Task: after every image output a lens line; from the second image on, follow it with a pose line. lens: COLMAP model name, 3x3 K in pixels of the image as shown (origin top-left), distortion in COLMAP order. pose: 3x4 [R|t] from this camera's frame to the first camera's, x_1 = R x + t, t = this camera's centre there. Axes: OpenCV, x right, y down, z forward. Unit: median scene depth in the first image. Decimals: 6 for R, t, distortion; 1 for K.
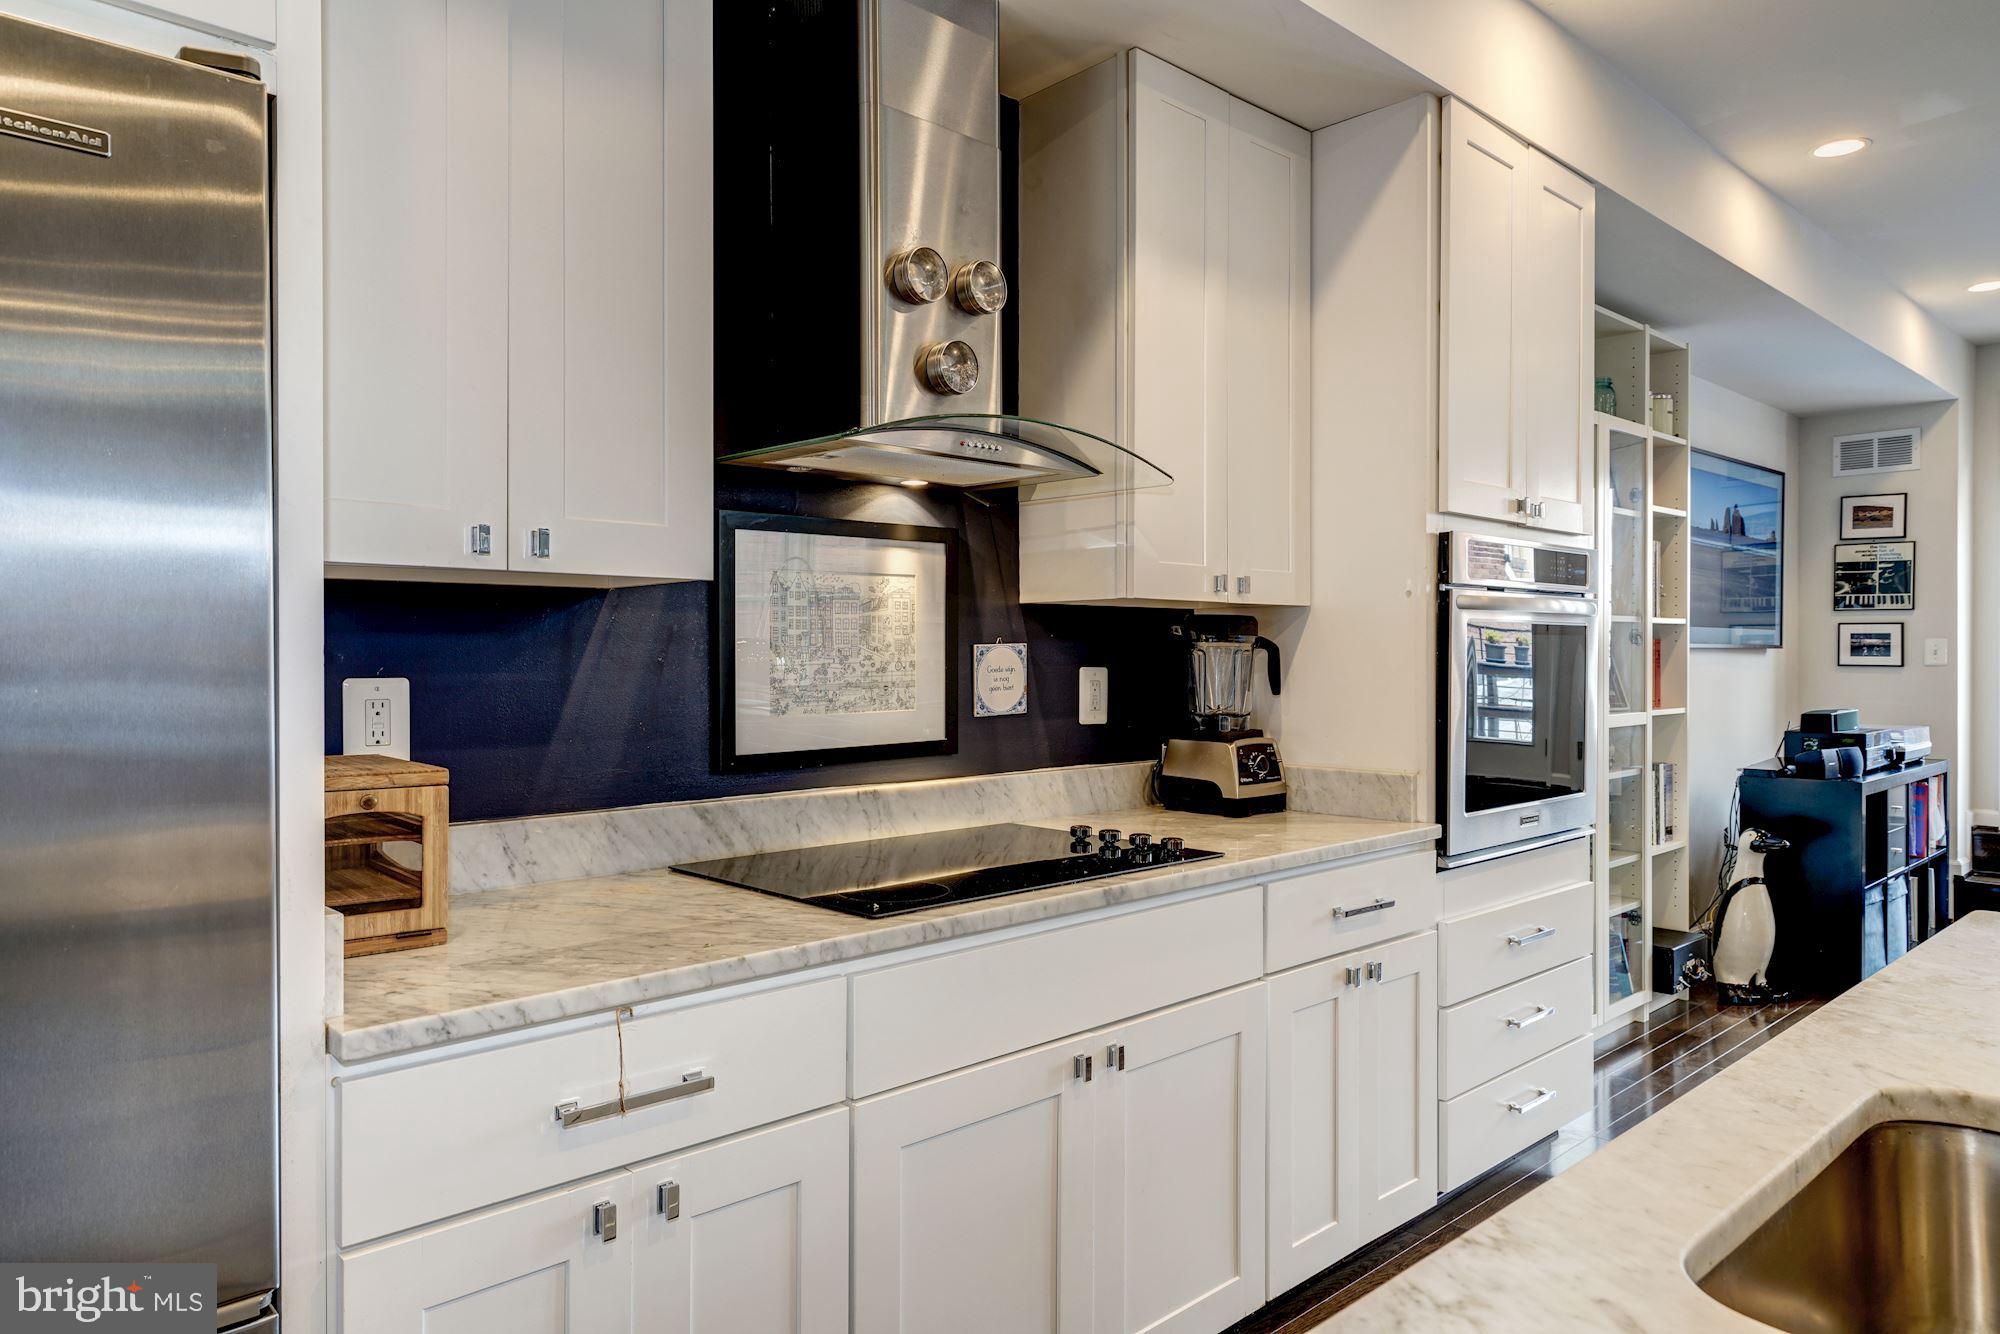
lens RADIAL K [[1279.0, 0, 985.9], [0, 1279.0, 672.5], [0, 0, 1]] dist [0.003904, 0.000706]
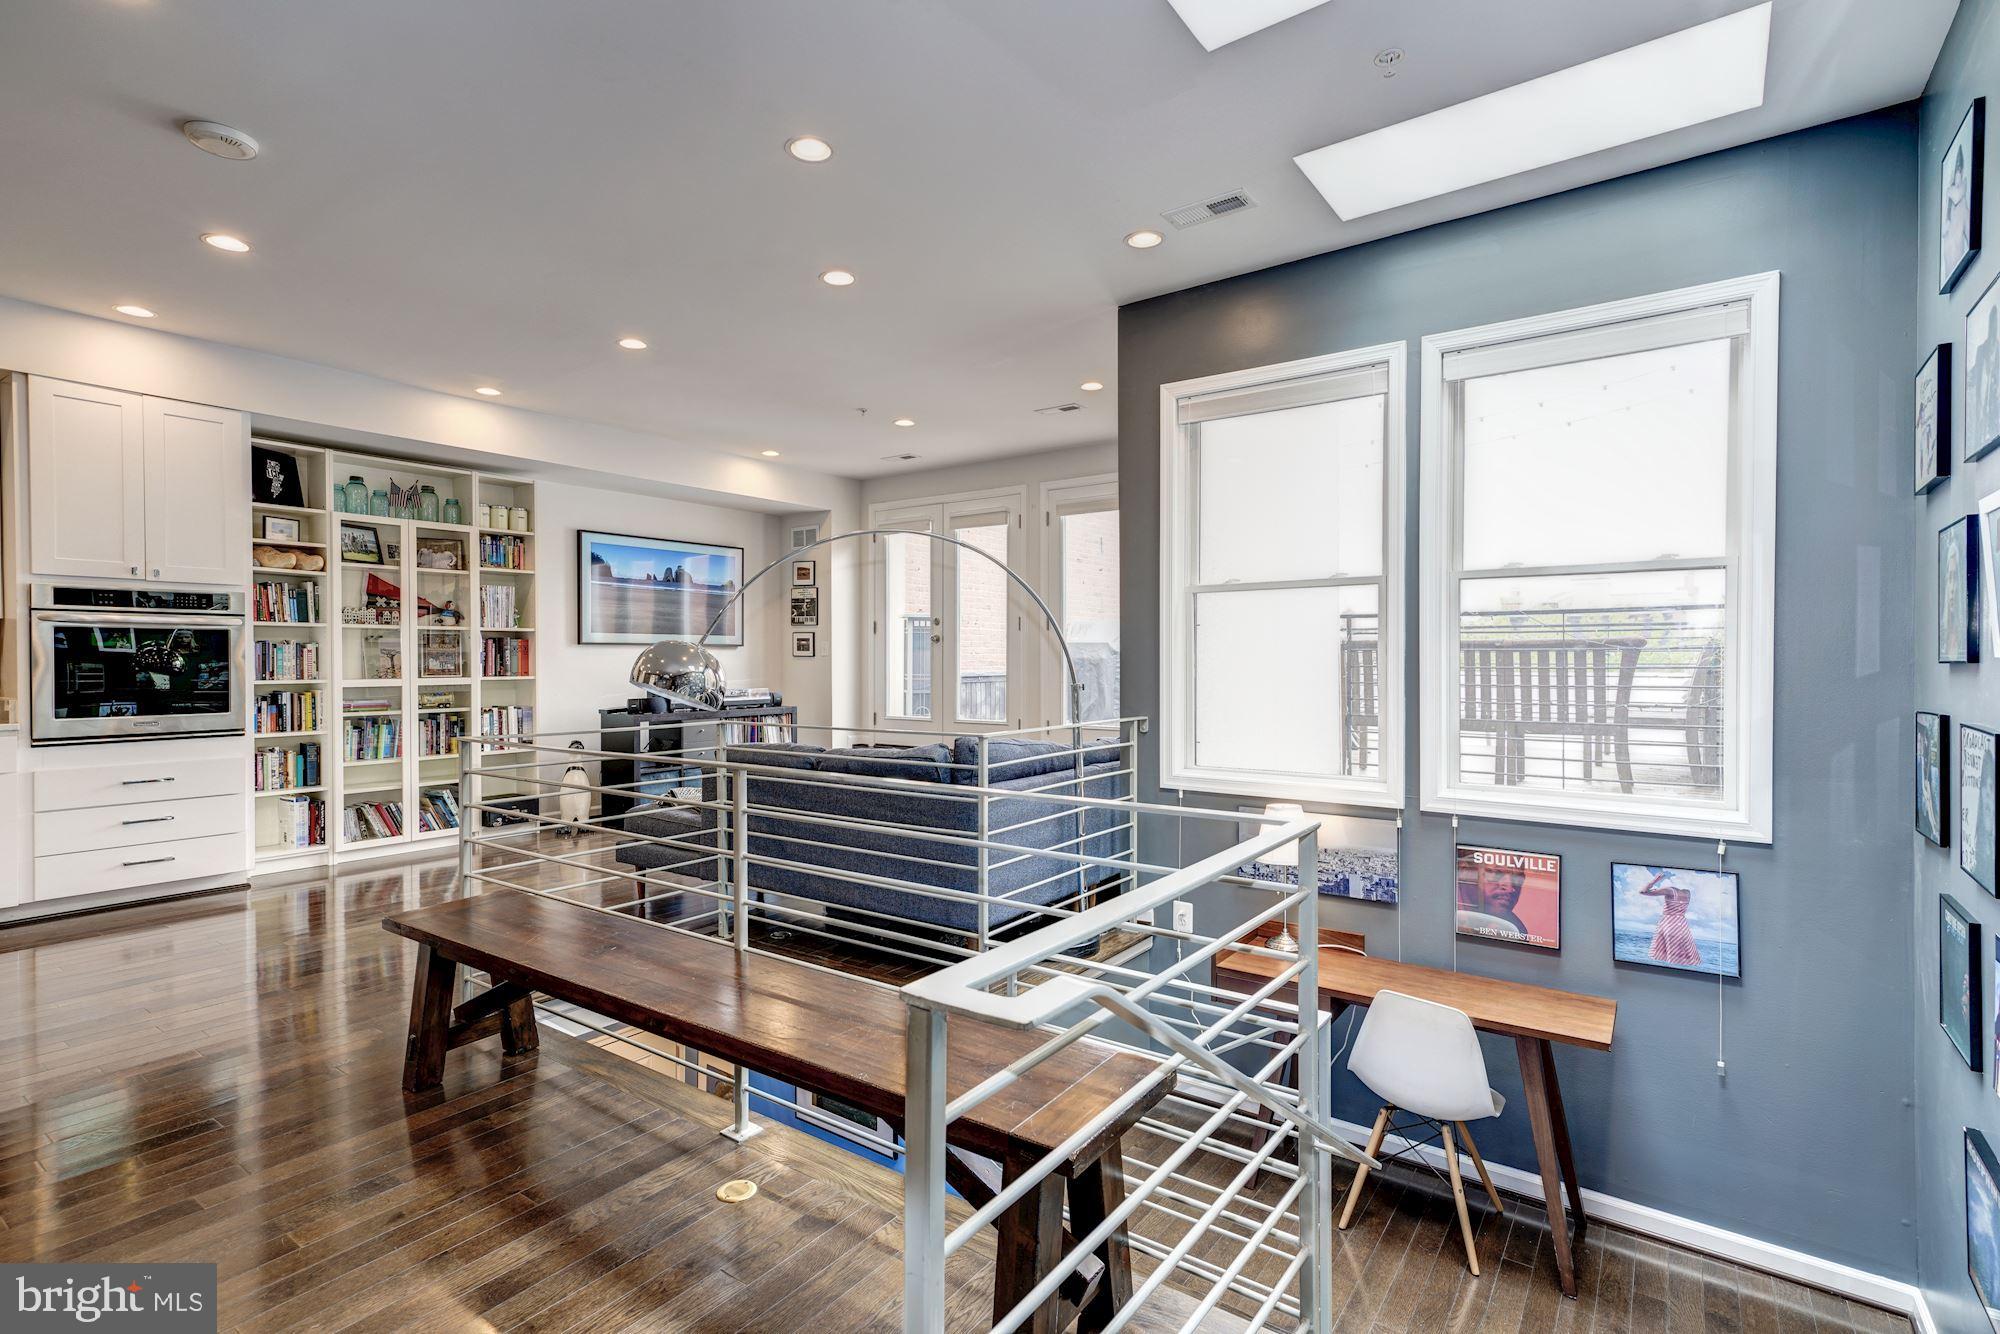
lens RADIAL K [[952.4, 0, 992.1], [0, 952.4, 665.7], [0, 0, 1]] dist [0.015158, 0.001275]
pose [[0.980871, -0.000427, 0.194661, 1.478453], [0.000978, 0.999996, -0.002735, 0.026915], [-0.194659, 0.002873, 0.980867, -0.787099]]
